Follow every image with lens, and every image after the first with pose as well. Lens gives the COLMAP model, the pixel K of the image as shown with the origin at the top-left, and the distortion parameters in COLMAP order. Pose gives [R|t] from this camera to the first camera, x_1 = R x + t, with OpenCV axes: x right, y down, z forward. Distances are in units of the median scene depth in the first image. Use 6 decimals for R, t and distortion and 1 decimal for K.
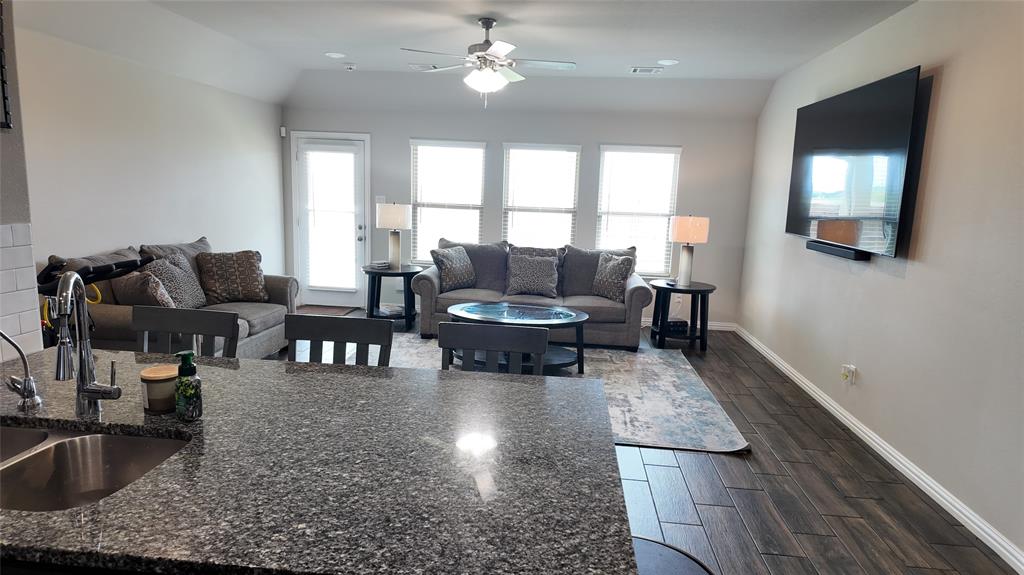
lens RADIAL K [[594.9, 0, 512.3], [0, 594.9, 285.2], [0, 0, 1]] dist [0.065696, -0.056831]
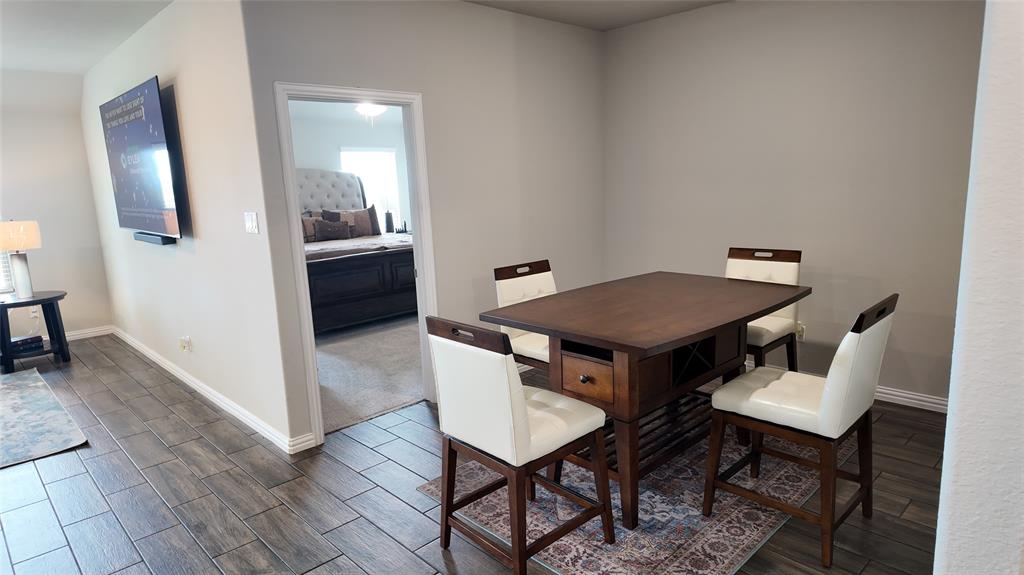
lens RADIAL K [[594.9, 0, 512.3], [0, 594.9, 285.2], [0, 0, 1]] dist [0.065696, -0.056831]
pose [[0.649622, -0.193256, 0.735285, 0.113865], [0.182667, 0.978497, 0.095794, 0.033324], [-0.737987, 0.072082, 0.670954, -0.179081]]
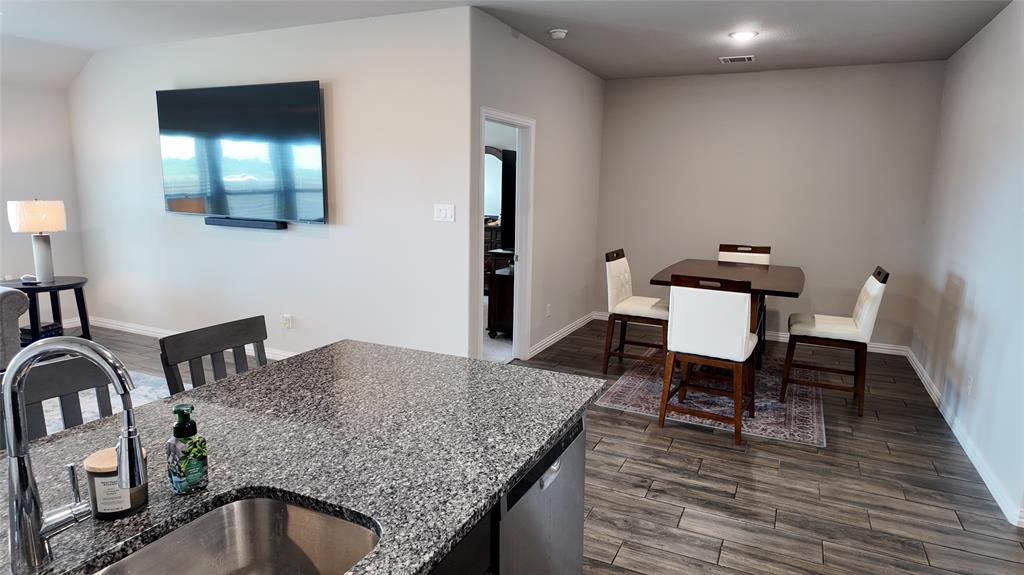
lens RADIAL K [[594.9, 0, 512.3], [0, 594.9, 285.2], [0, 0, 1]] dist [0.065696, -0.056831]
pose [[0.344755, -0.181451, 0.920988, -0.322688], [0.140441, 0.980067, 0.140520, -0.027648], [-0.928127, 0.080900, 0.363366, 0.091444]]
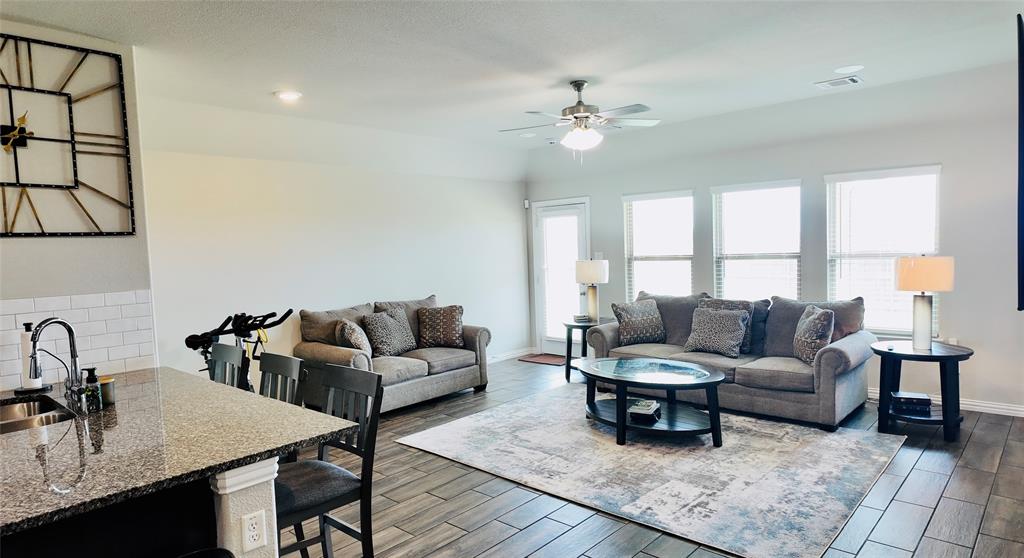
lens RADIAL K [[597.7, 0, 512.0], [0, 597.7, 279.0], [0, 0, 1]] dist [-0.001034, -0.001090]
pose [[0.781089, -0.033603, -0.623515, 0.416127], [-0.030462, 0.995311, -0.091801, -0.003013], [0.623677, 0.090698, 0.776403, 0.126512]]
